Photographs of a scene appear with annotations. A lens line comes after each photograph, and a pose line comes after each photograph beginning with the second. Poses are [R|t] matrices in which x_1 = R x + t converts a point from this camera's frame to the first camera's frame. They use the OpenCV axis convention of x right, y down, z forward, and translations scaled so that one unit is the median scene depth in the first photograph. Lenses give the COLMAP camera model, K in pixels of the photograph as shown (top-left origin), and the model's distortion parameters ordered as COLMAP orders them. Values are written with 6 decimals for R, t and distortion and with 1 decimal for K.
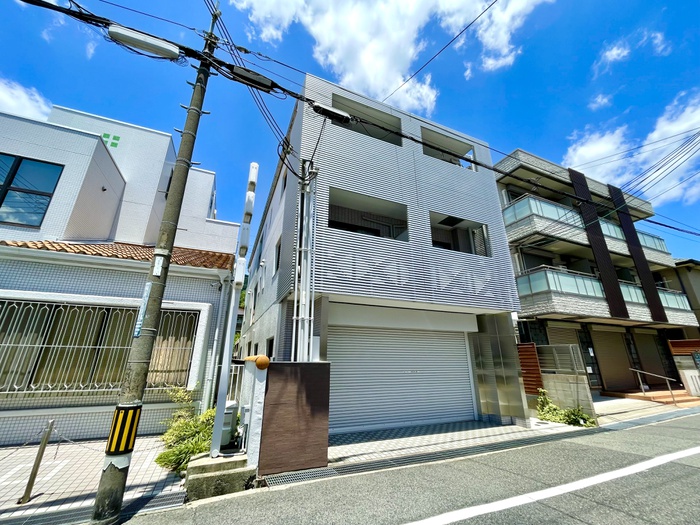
lens RADIAL K [[283.2, 0, 347.0], [0, 283.2, 261.3], [0, 0, 1]] dist [-0.003818, 0.000142]
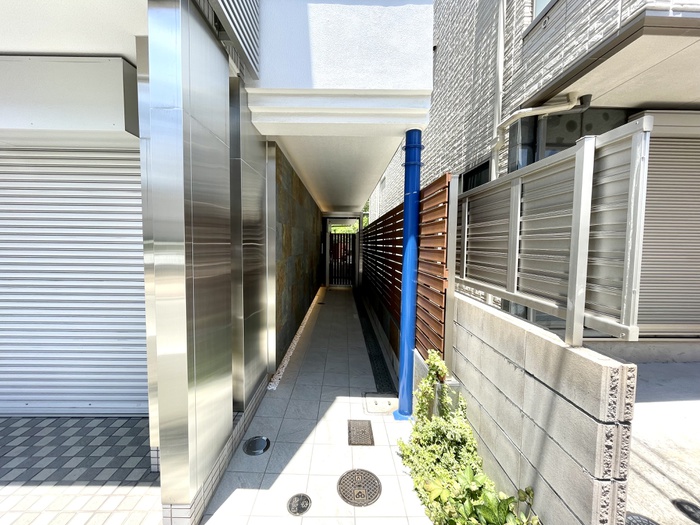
lens RADIAL K [[273.3, 0, 350.0], [0, 273.3, 262.5], [0, 0, 1]] dist [0.000480, 0.000138]
pose [[0.925206, 0.026791, -0.378519, 0.960194], [0.121036, 0.924567, 0.361285, 0.380706], [0.359646, -0.380077, 0.852172, 1.084627]]
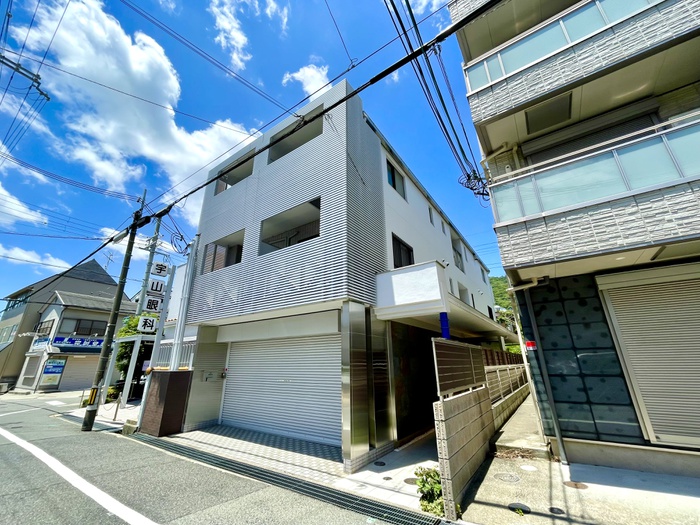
lens RADIAL K [[283.2, 0, 347.0], [0, 283.2, 261.3], [0, 0, 1]] dist [-0.003818, 0.000142]
pose [[0.527527, -0.299745, -0.794901, 1.502816], [0.286291, 0.943679, -0.165853, 0.264833], [0.799845, -0.140082, 0.583631, 0.780407]]
